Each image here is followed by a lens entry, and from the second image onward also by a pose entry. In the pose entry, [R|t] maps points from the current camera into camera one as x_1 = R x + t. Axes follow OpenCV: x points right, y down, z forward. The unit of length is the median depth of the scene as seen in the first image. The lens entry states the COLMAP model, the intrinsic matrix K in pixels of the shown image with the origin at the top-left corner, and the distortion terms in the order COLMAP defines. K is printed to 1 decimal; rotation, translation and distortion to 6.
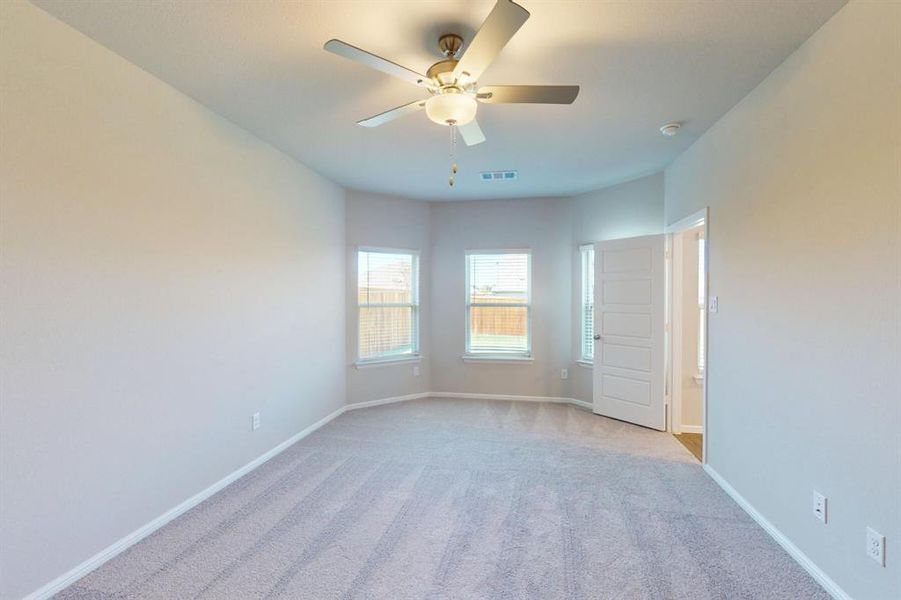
lens RADIAL K [[396.8, 0, 453.2], [0, 396.8, 307.5], [0, 0, 1]] dist [0.008049, -0.000598]
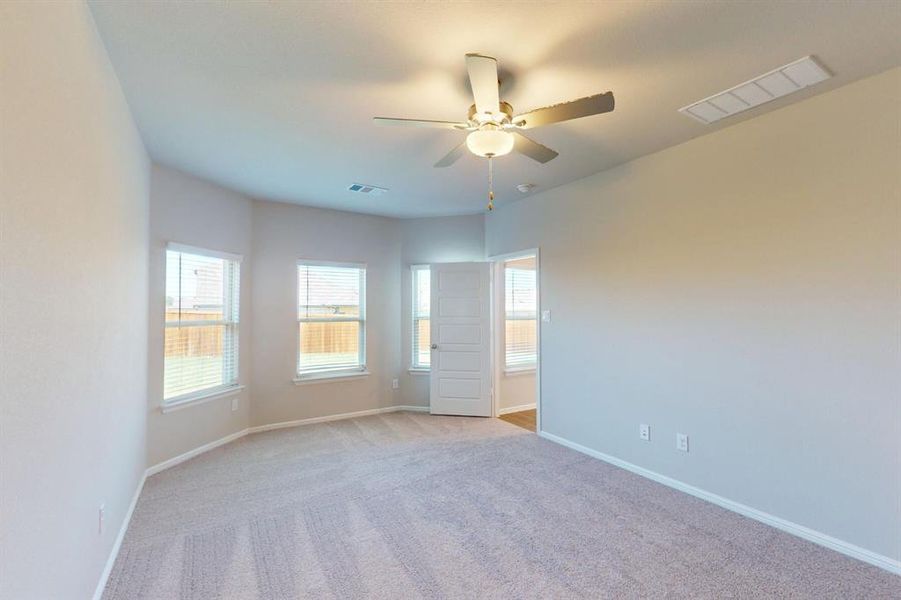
lens RADIAL K [[396.8, 0, 452.6], [0, 396.8, 306.5], [0, 0, 1]] dist [0.008049, -0.000598]
pose [[0.734817, 0.003428, 0.678256, -0.359296], [0.022520, 0.999313, -0.029448, -0.004917], [-0.677891, 0.036913, 0.734235, 0.119826]]
